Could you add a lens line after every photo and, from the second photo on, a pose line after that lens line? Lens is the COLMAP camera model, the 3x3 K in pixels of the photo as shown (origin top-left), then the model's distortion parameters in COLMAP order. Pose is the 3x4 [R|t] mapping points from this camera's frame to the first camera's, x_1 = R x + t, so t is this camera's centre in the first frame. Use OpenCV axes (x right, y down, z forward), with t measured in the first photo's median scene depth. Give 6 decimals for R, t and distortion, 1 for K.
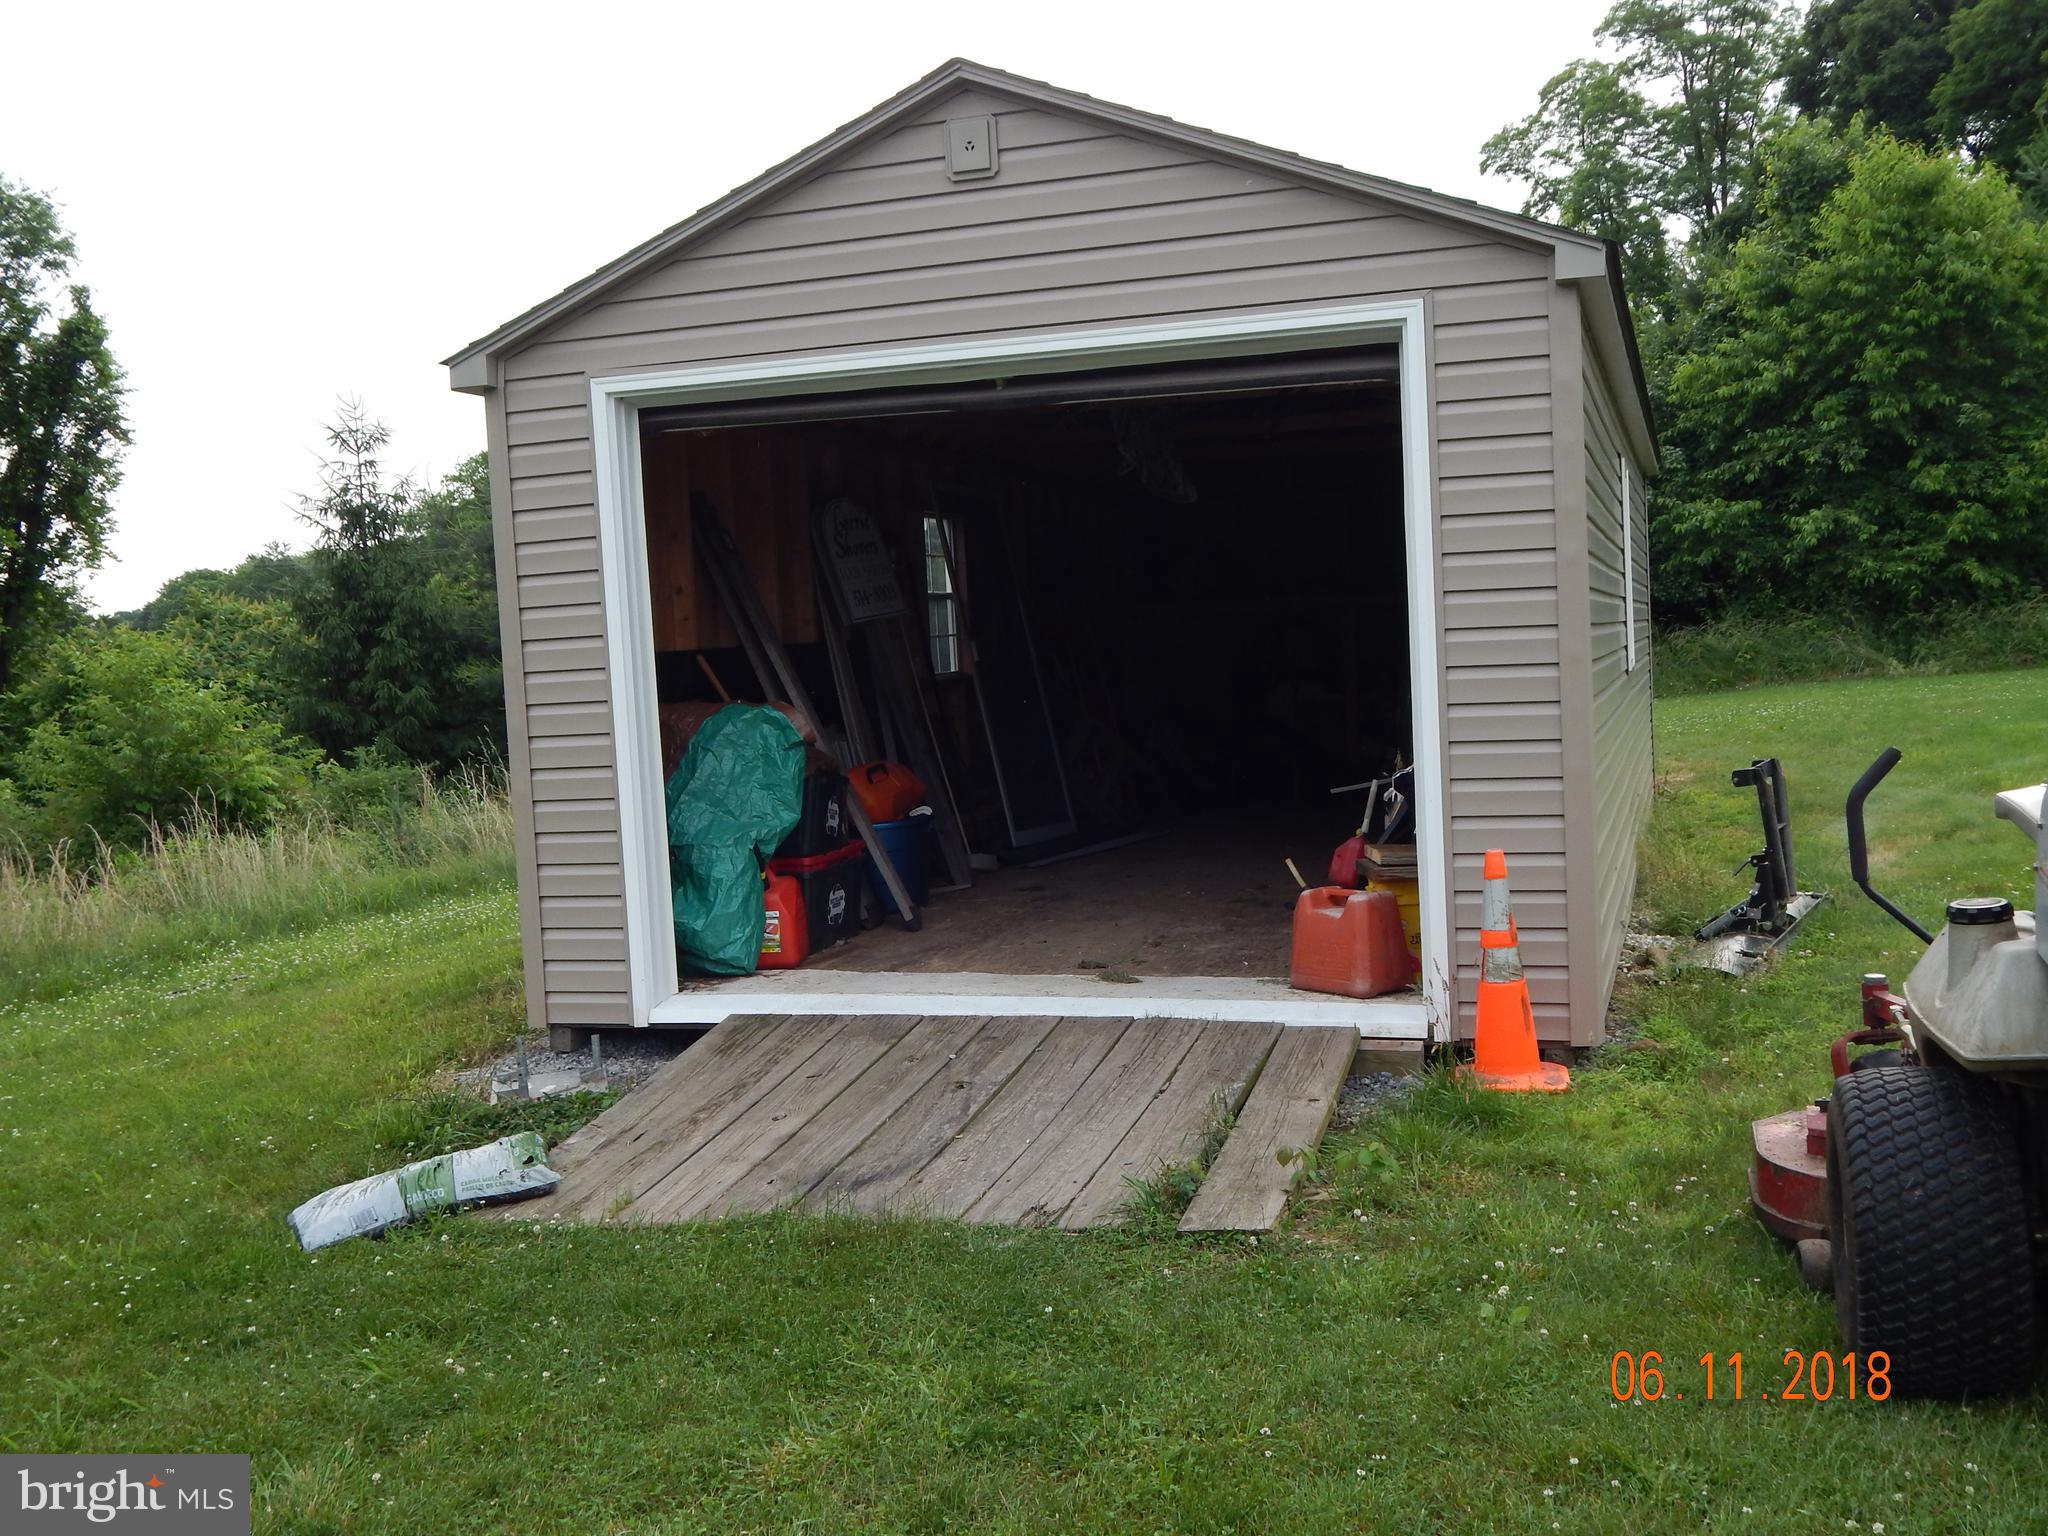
lens RADIAL K [[2074.6, 0, 1024.0], [0, 2074.6, 768.0], [0, 0, 1]] dist [-0.020973, -0.015470]
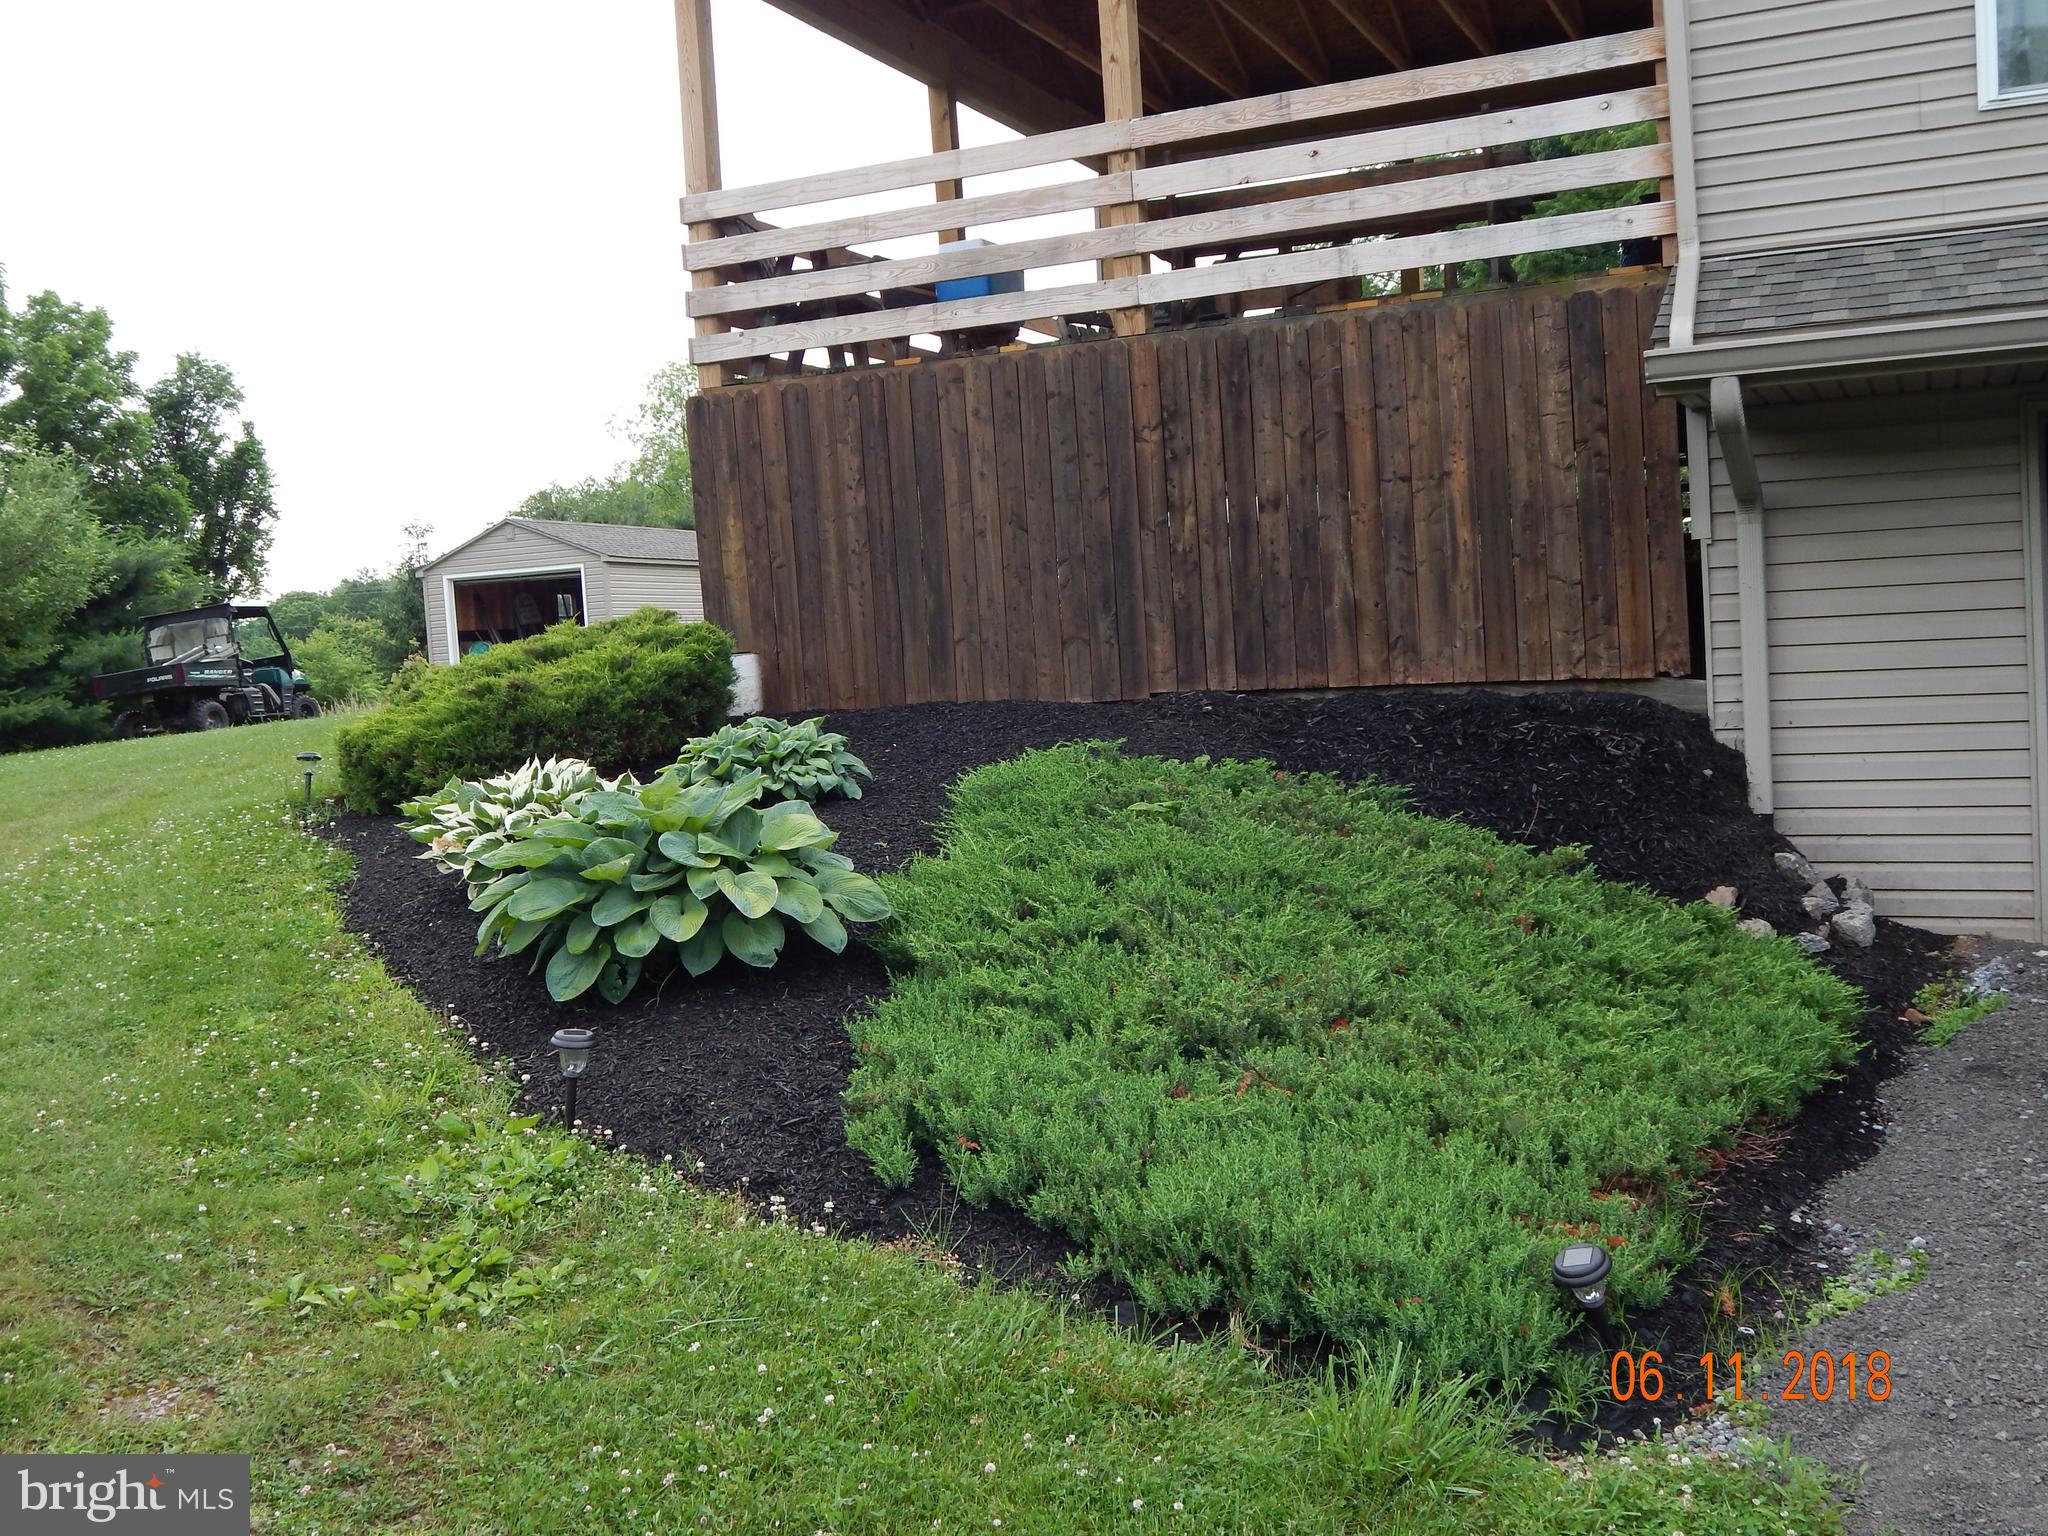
lens RADIAL K [[2074.6, 0, 1024.0], [0, 2074.6, 768.0], [0, 0, 1]] dist [-0.020973, -0.015470]
pose [[0.999238, -0.006165, -0.038536, 0.193983], [0.005940, 0.999965, -0.005958, 0.044457], [0.038571, 0.005724, 0.999239, -0.553048]]
